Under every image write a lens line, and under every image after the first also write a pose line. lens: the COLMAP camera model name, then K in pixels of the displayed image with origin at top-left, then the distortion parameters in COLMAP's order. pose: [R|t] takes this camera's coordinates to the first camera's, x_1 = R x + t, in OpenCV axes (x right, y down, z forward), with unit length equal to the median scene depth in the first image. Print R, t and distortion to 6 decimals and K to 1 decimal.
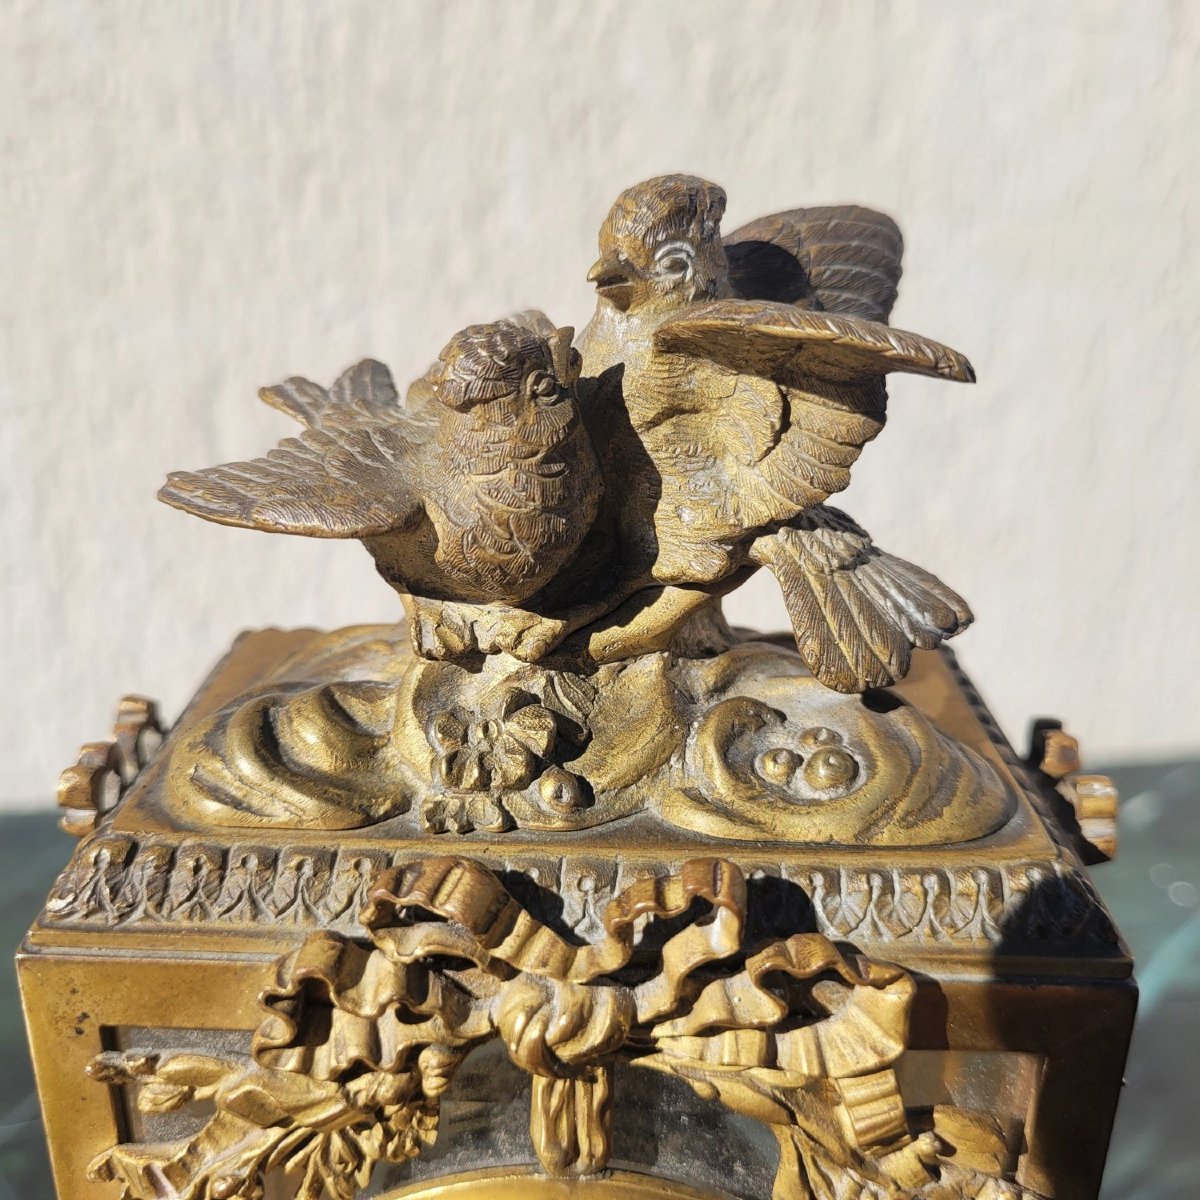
lens RADIAL K [[1311.7, 0, 595.9], [0, 1311.7, 581.9], [0, 0, 1]] dist [-0.082212, 0.063373]
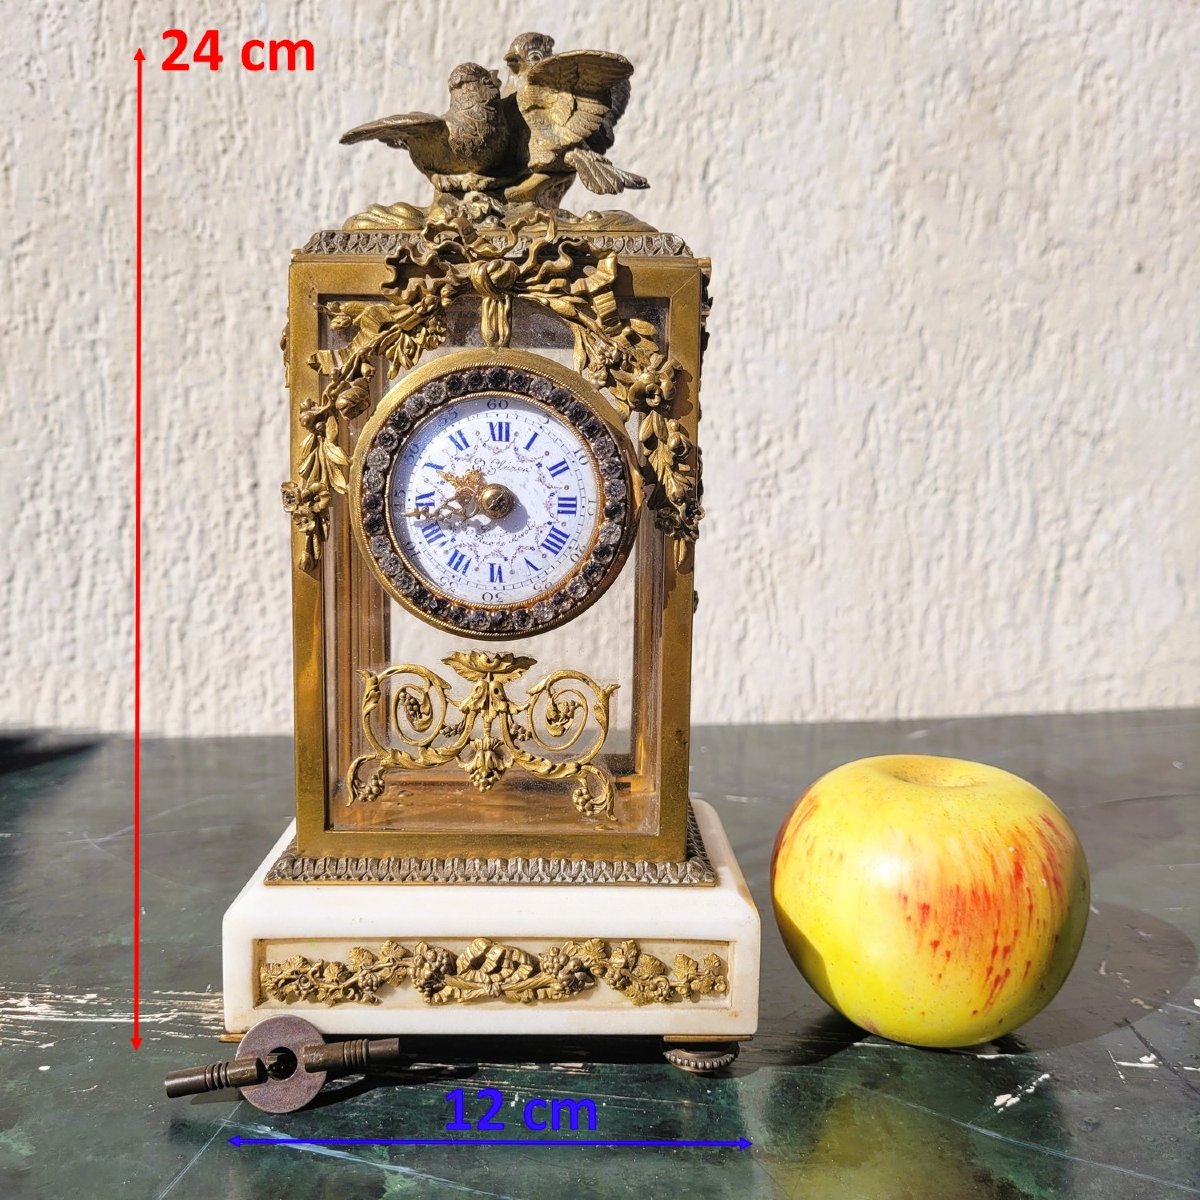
lens RADIAL K [[1220.1, 0, 600.0], [0, 1220.1, 600.0], [0, 0, 1]] dist [0.001899, -0.017647]
pose [[0.998473, -0.002297, 0.055203, 0.054472], [0.014743, 0.973987, -0.226125, 1.543789], [-0.053247, 0.226594, 0.972533, -1.338004]]
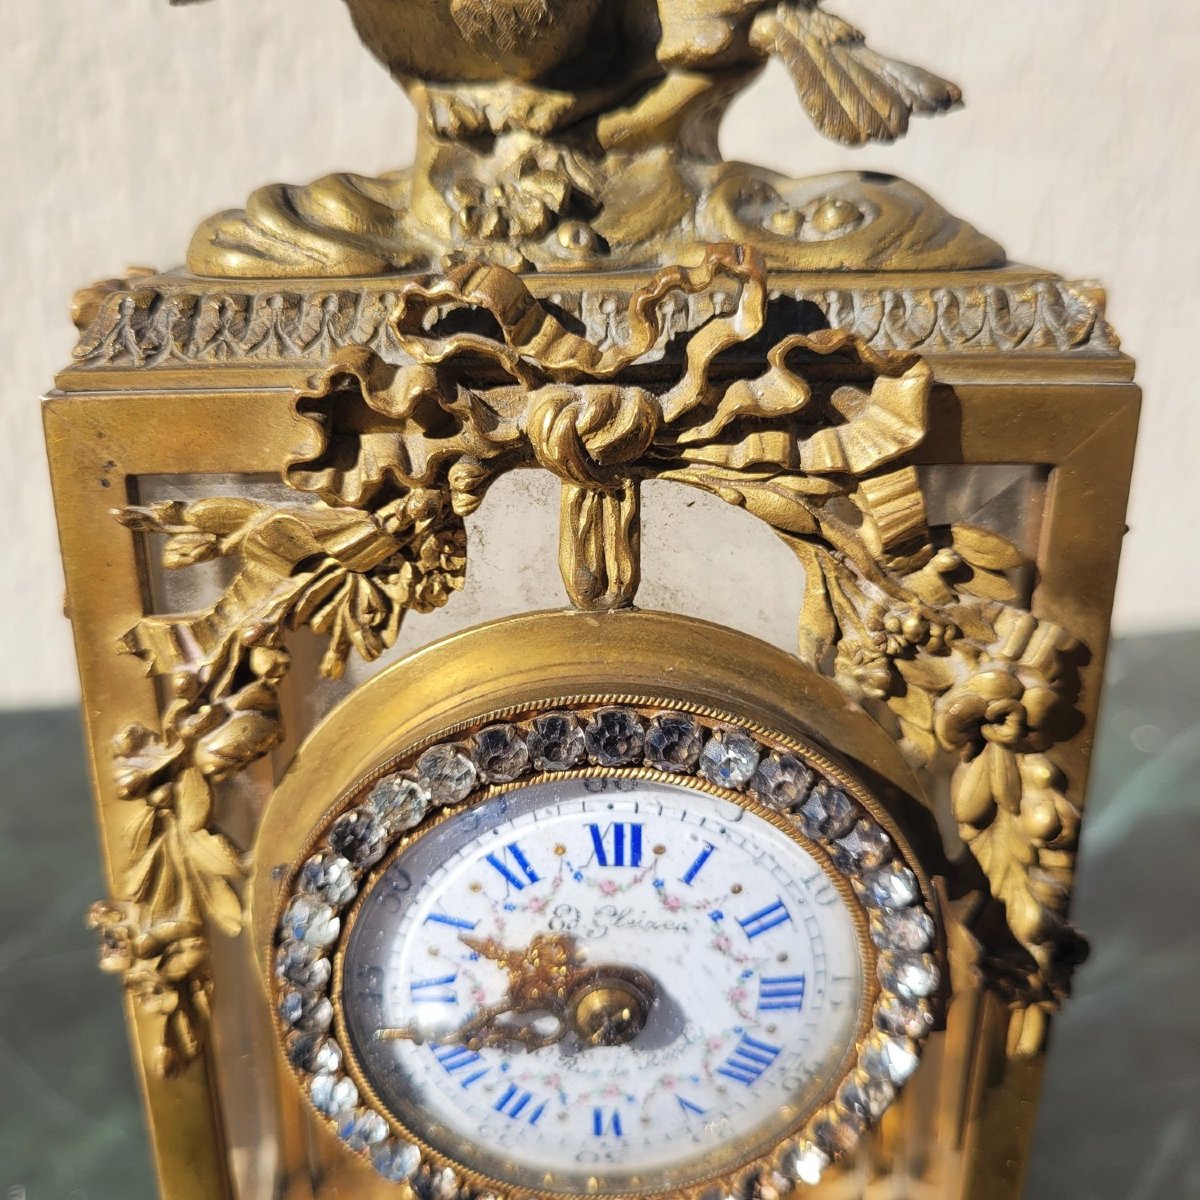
lens RADIAL K [[1311.7, 0, 595.9], [0, 1311.7, 581.9], [0, 0, 1]] dist [-0.082212, 0.063373]
pose [[0.998769, -0.028406, 0.040664, -0.063584], [0.028452, 0.999595, -0.000536, 0.441117], [-0.040632, 0.001692, 0.999173, -0.023399]]
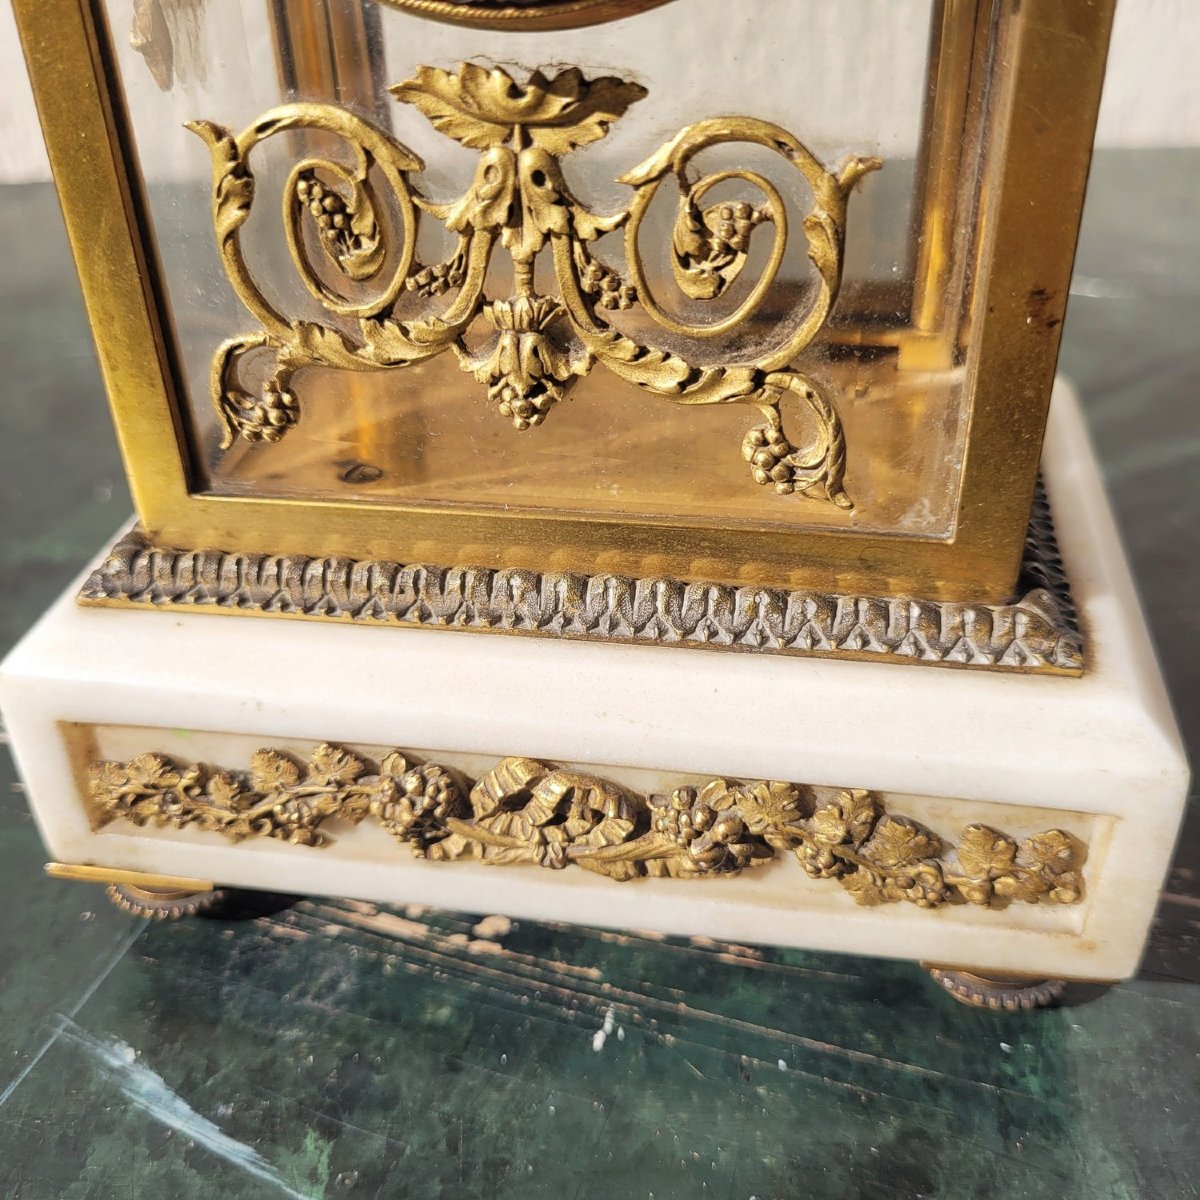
lens RADIAL K [[1331.0, 0, 572.8], [0, 1331.0, 622.0], [0, 0, 1]] dist [-0.034646, -0.015368]
pose [[0.987542, 0.042948, -0.151381, 0.177949], [-0.006346, 0.972119, 0.234403, 1.234445], [0.157228, -0.230522, 0.960281, 0.180908]]
